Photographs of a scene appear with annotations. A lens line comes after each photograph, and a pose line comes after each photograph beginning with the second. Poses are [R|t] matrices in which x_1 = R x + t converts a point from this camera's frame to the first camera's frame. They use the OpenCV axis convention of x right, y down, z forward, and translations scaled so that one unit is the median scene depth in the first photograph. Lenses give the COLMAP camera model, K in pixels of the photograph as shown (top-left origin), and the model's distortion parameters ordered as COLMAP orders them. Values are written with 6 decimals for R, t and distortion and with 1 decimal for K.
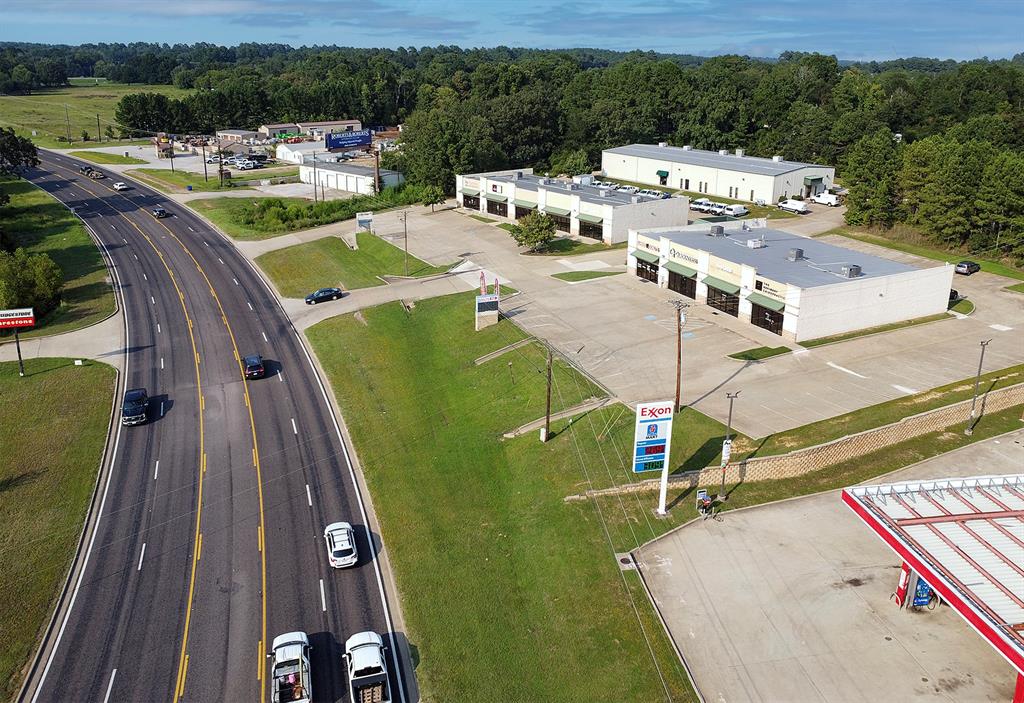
lens RADIAL K [[794.1, 0, 511.9], [0, 794.1, 327.7], [0, 0, 1]] dist [-0.256601, 0.440939]
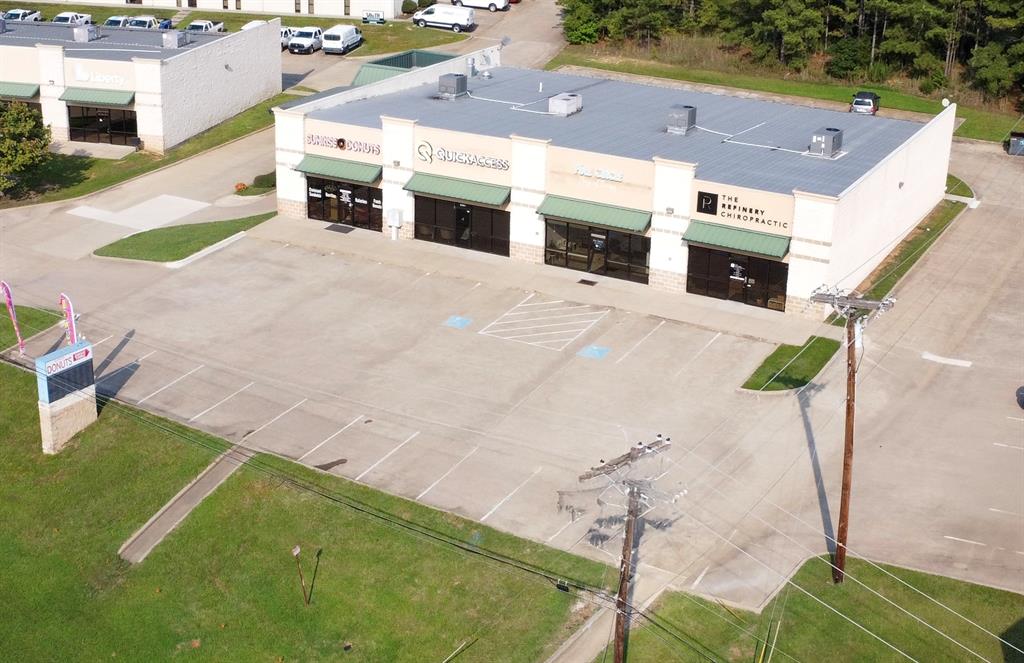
lens RADIAL K [[1433.1, 0, 424.3], [0, 1433.1, 332.2], [0, 0, 1]] dist [-0.231287, 0.405192]
pose [[0.846724, -0.193590, 0.495562, -0.179484], [0.169499, 0.981071, 0.093645, -0.070567], [-0.504310, 0.004706, 0.863510, 0.340694]]
